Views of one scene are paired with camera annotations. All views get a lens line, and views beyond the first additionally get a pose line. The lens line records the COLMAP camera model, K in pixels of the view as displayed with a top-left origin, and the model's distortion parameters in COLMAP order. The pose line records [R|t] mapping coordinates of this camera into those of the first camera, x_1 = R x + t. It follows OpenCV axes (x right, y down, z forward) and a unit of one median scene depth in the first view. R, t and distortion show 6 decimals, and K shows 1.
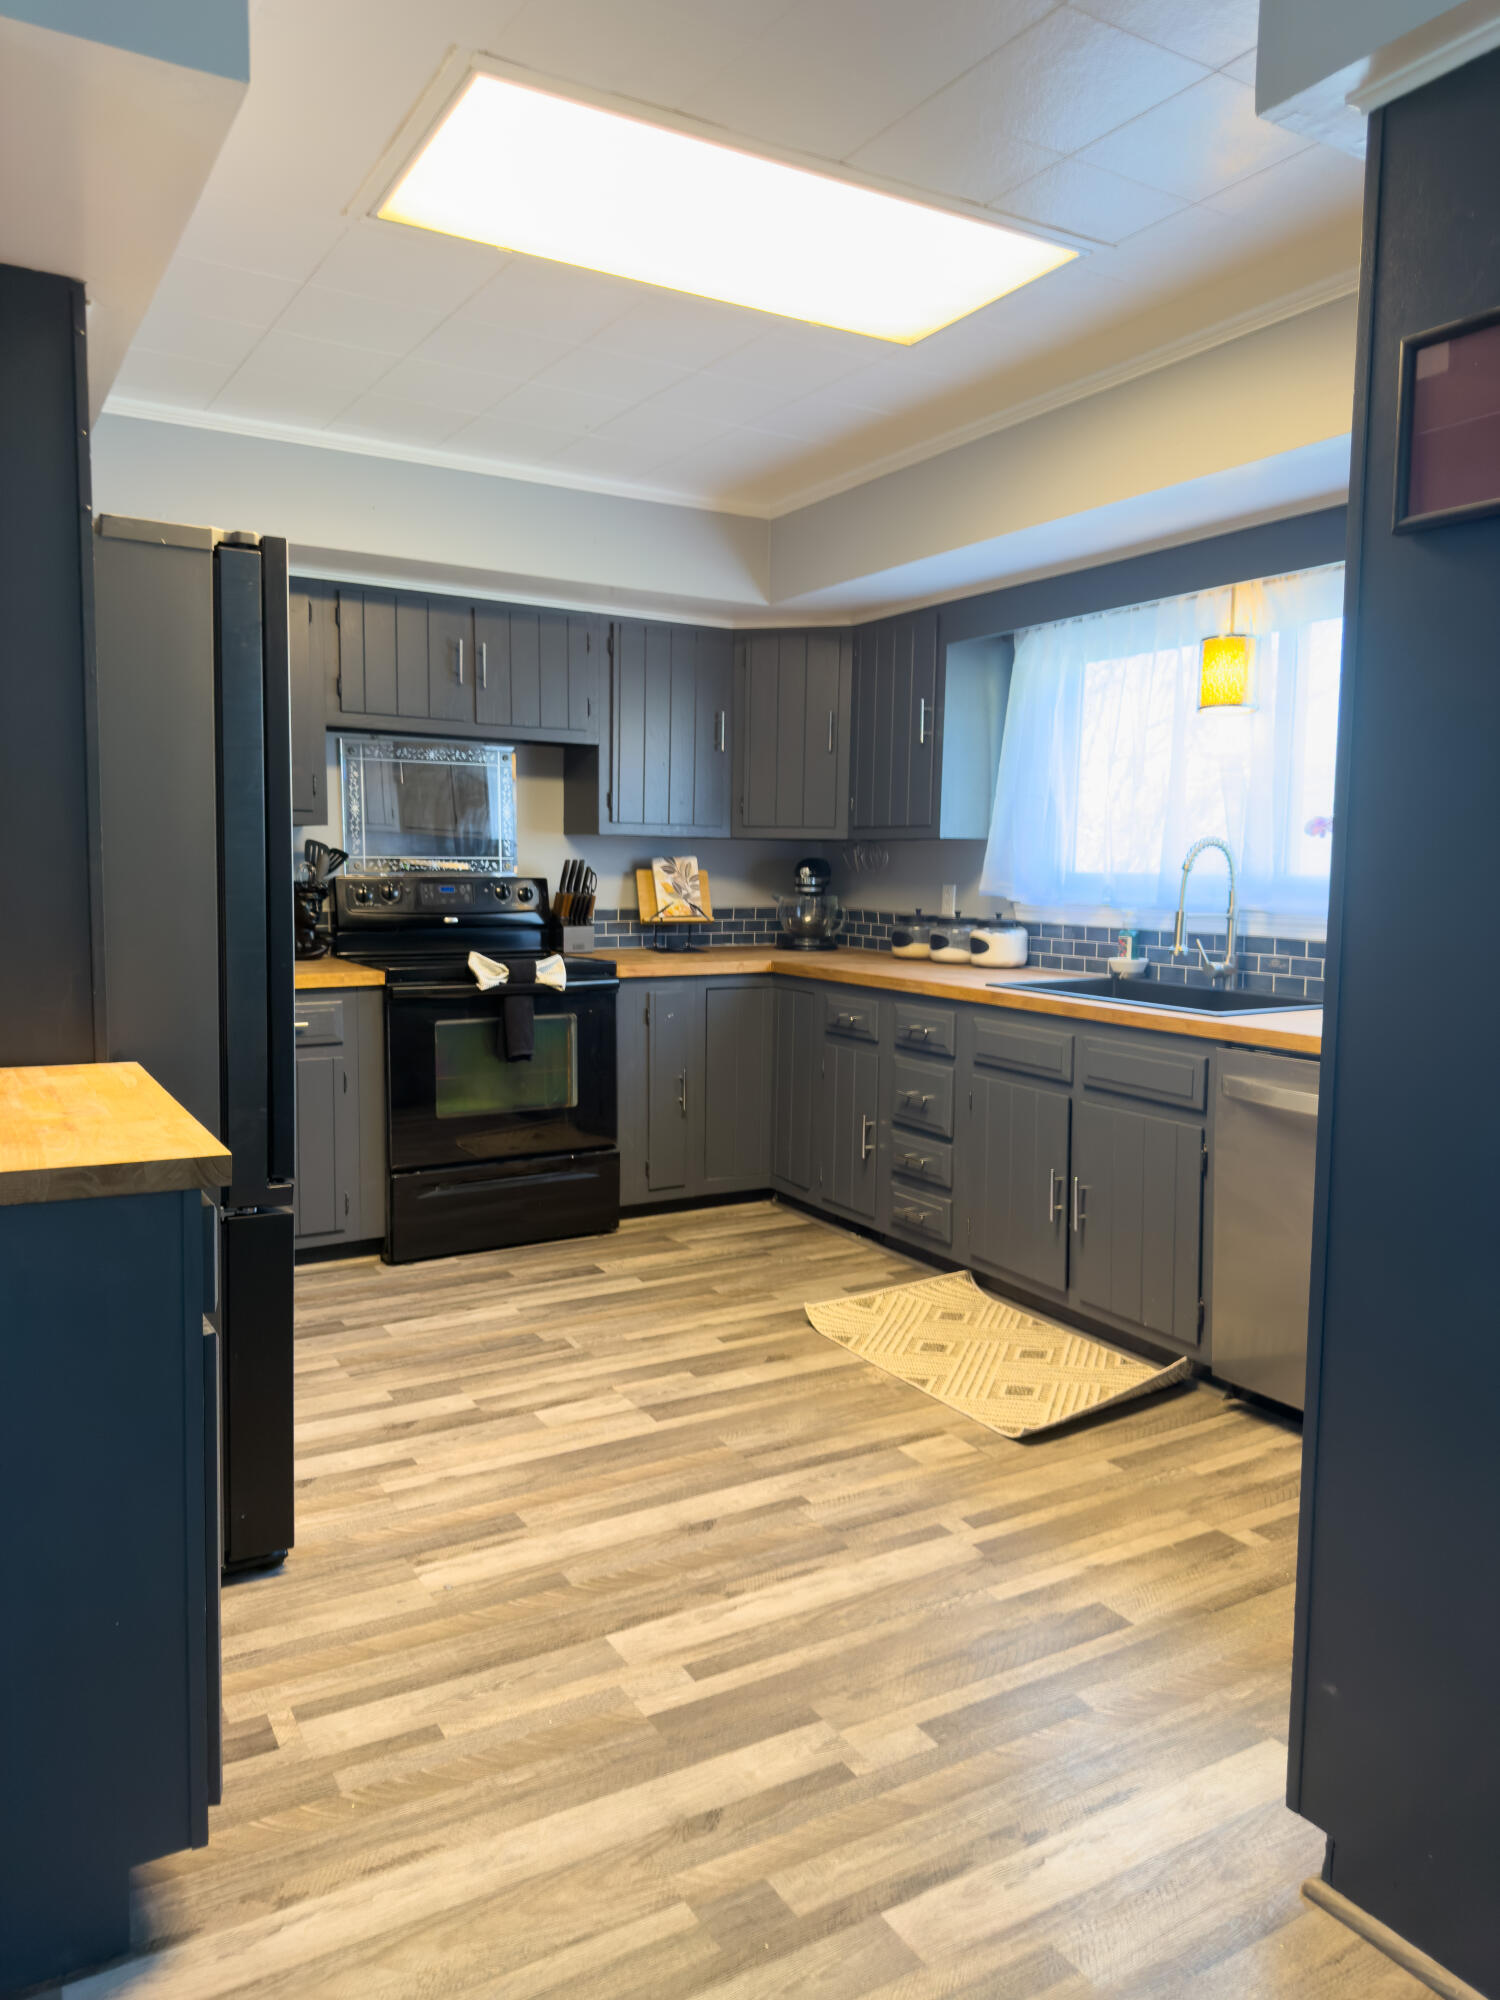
lens RADIAL K [[1438.9, 0, 737.1], [0, 1438.9, 983.1], [0, 0, 1]] dist [0.050983, -0.084674]
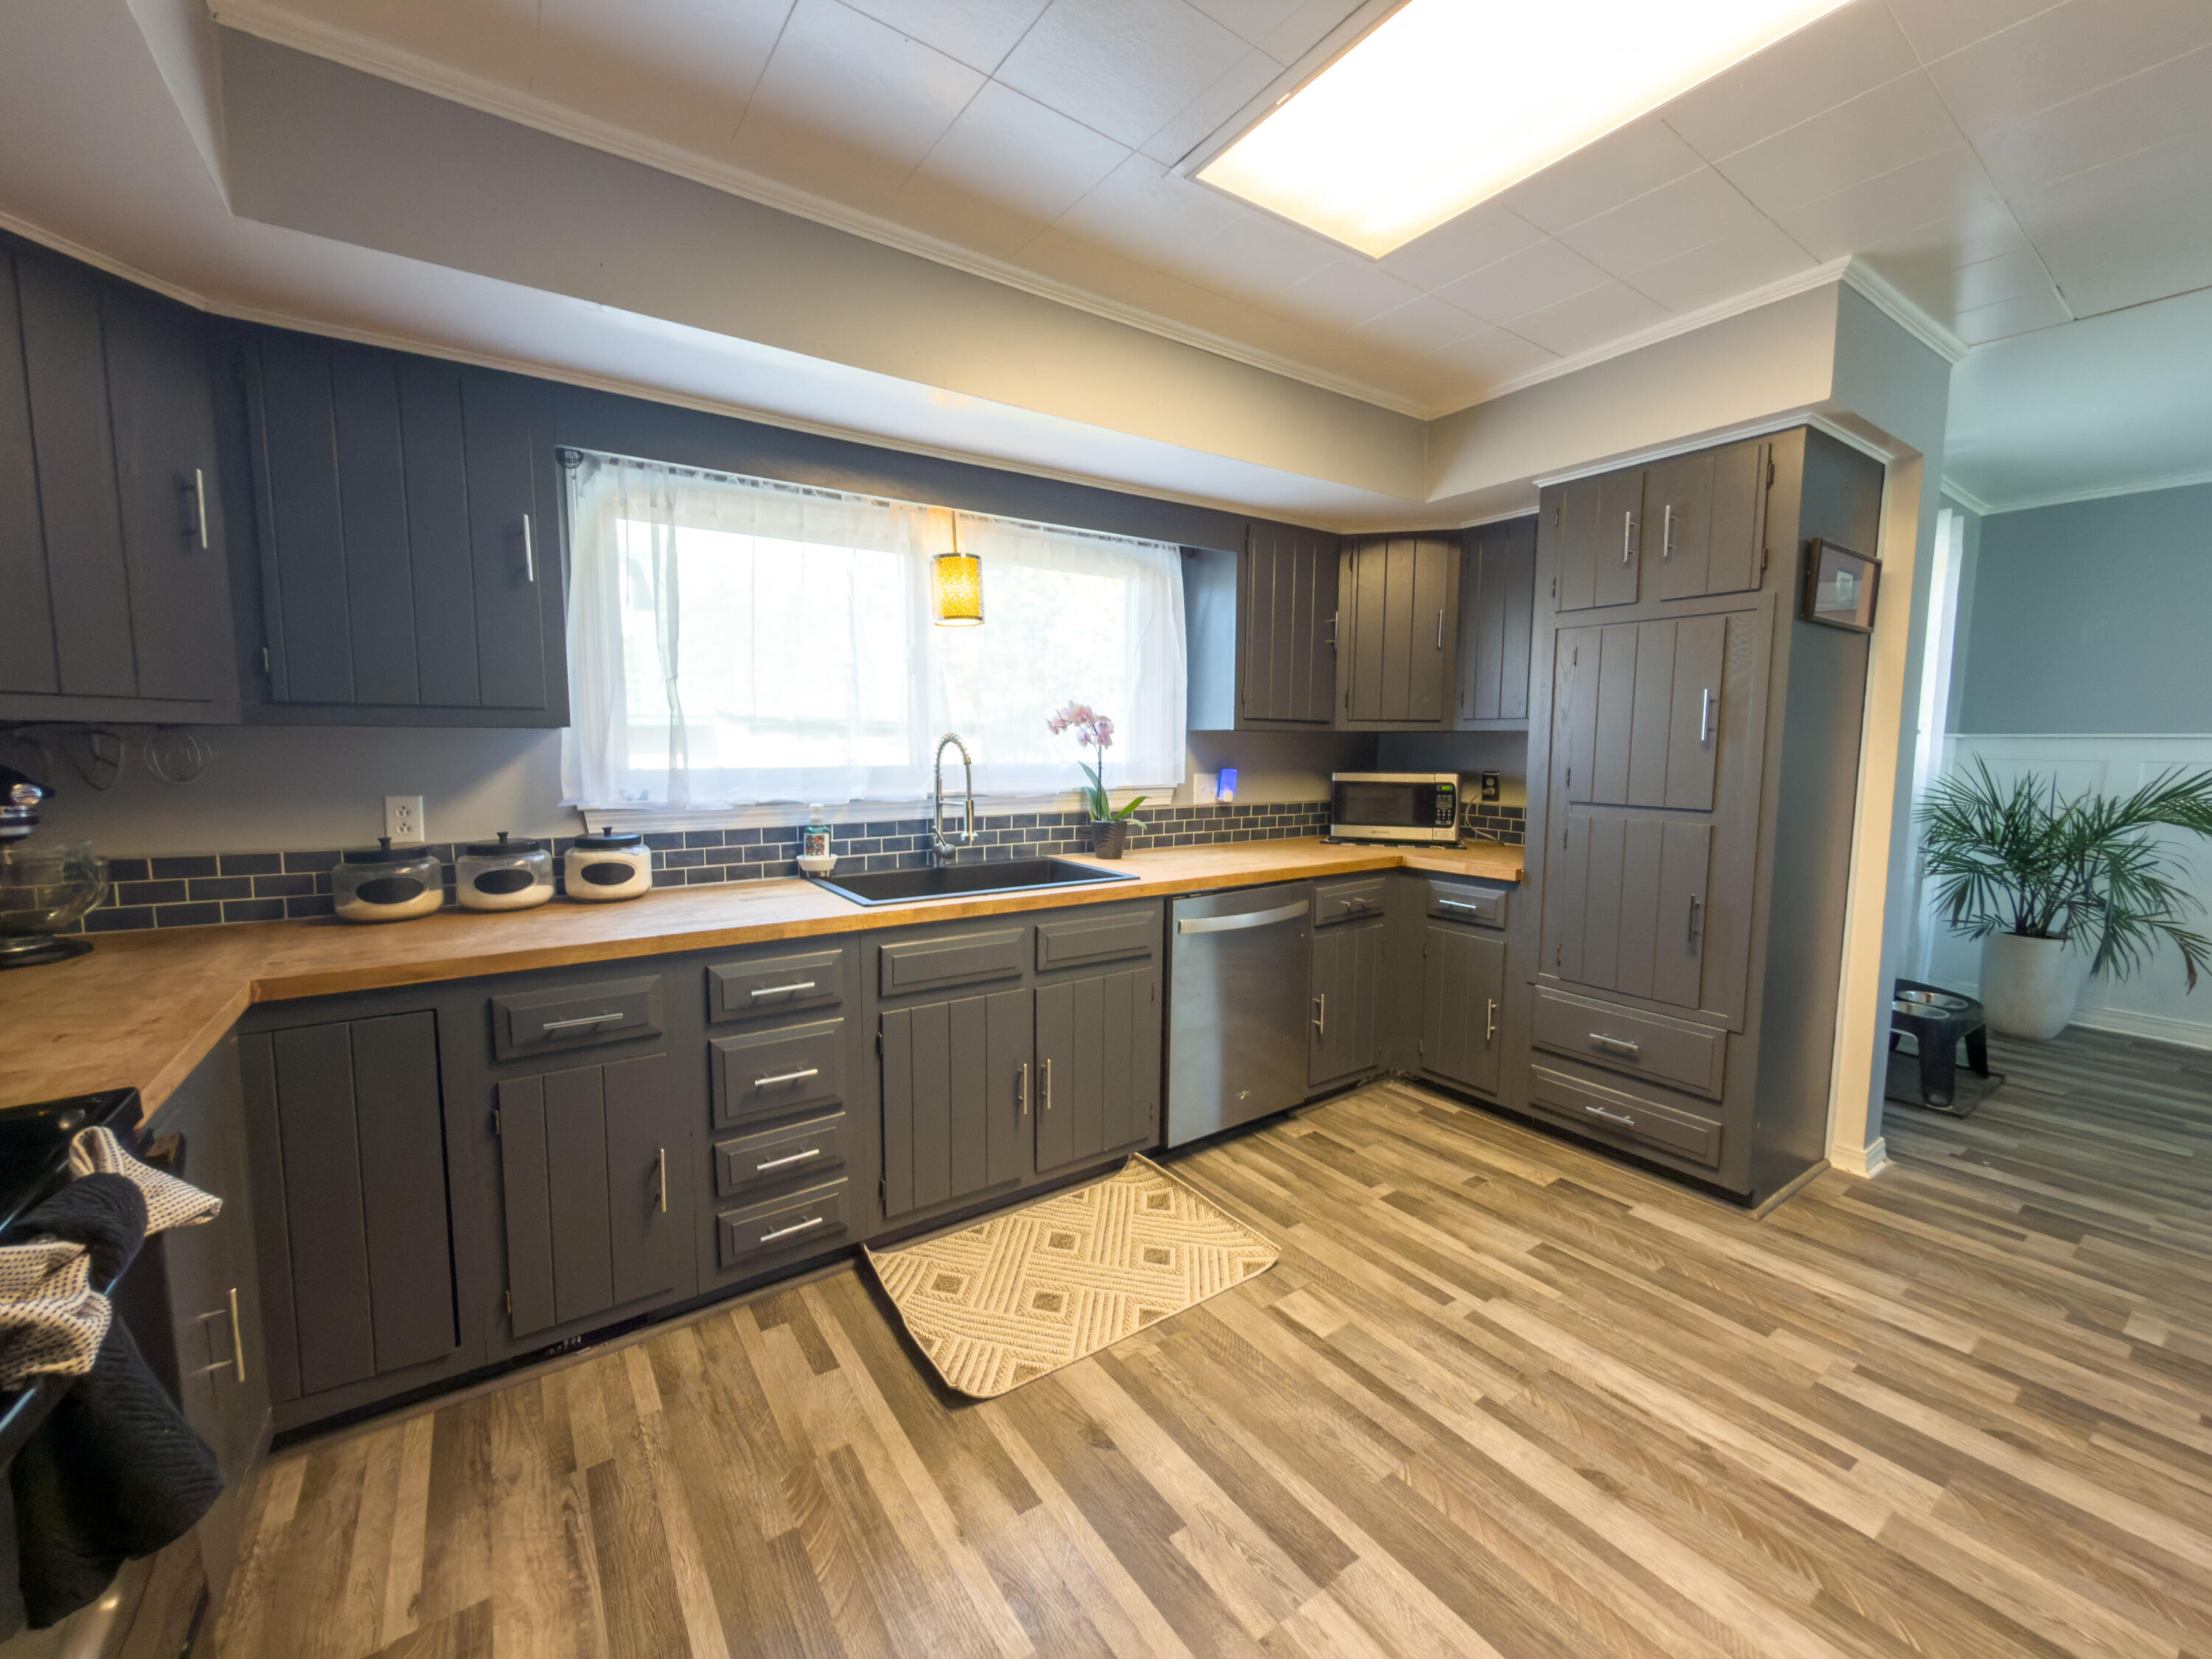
lens RADIAL K [[891.0, 0, 1109.3], [0, 891.0, 818.9], [0, 0, 1]] dist [0.001323, -0.001331]
pose [[-0.096039, -0.094027, 0.990927, -0.380009], [0.085875, 0.991034, 0.102360, -0.096410], [-0.991666, 0.094926, -0.087103, 0.961363]]
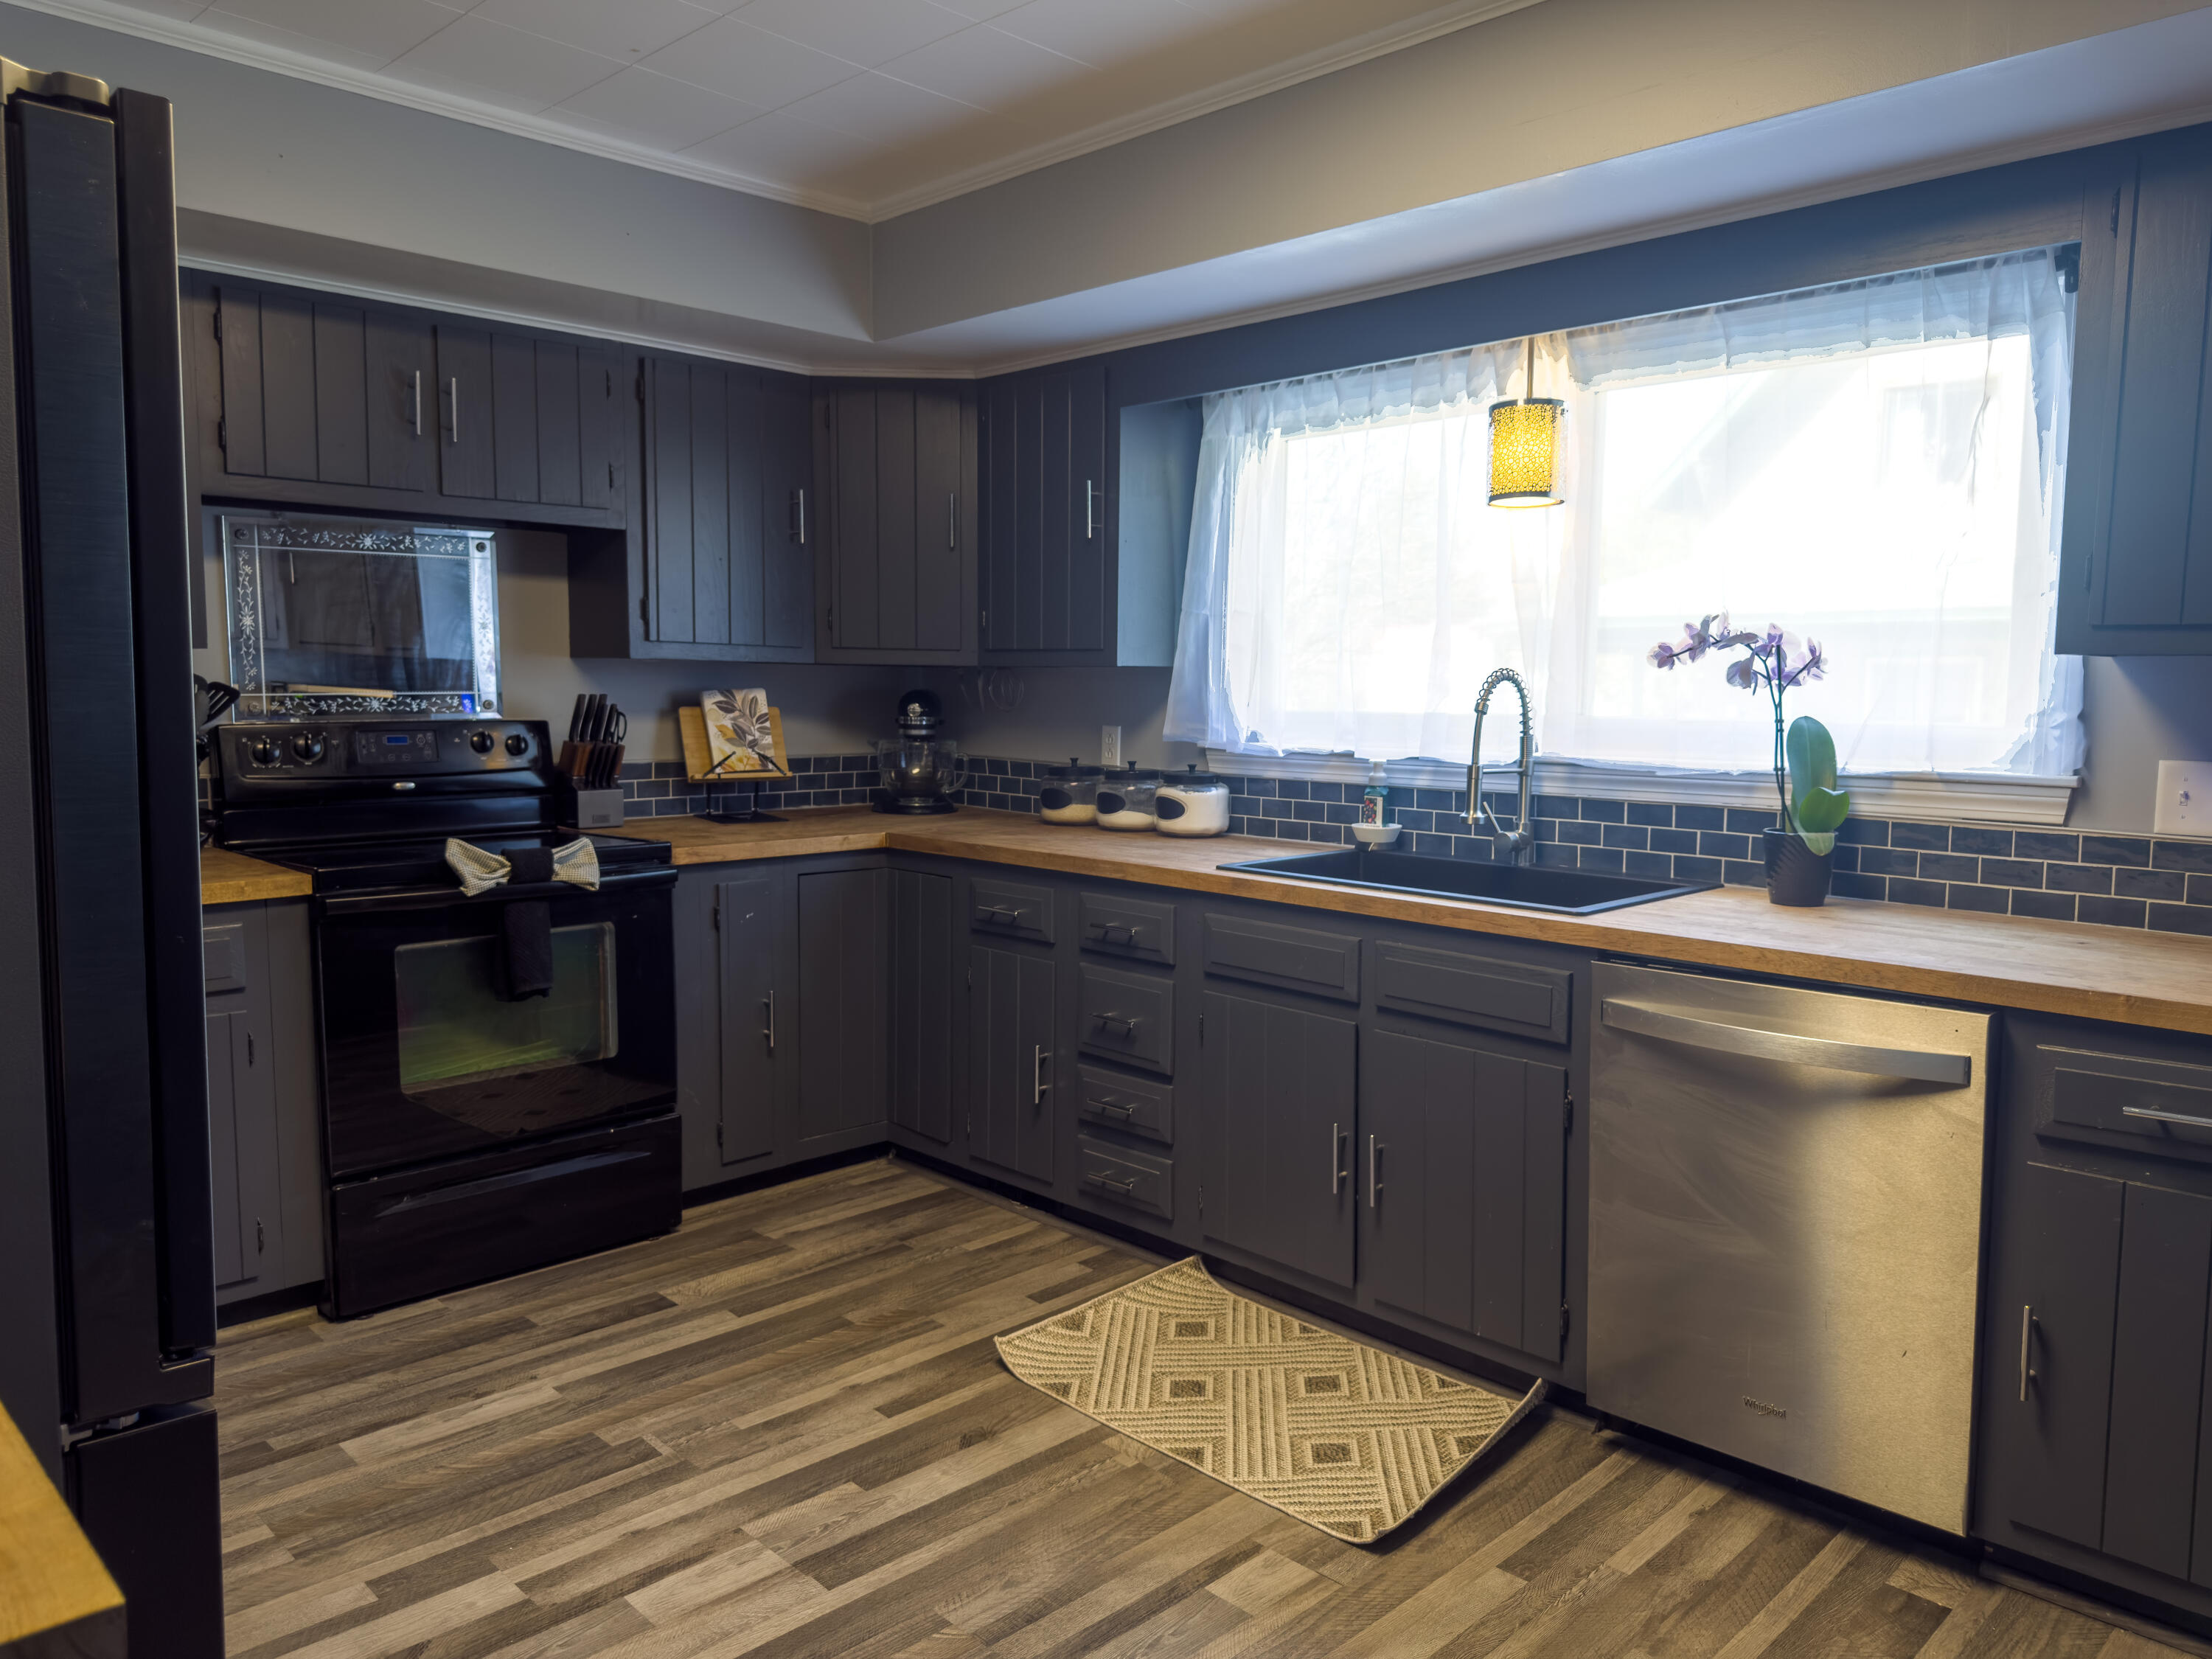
lens RADIAL K [[1591.4, 0, 1114.1], [0, 1591.4, 821.6], [0, 0, 1]] dist [0.050983, -0.084674]
pose [[0.967217, -0.026672, 0.252546, -0.088169], [0.025283, 0.999642, 0.008745, -0.033017], [-0.252688, -0.002073, 0.967545, 0.243075]]
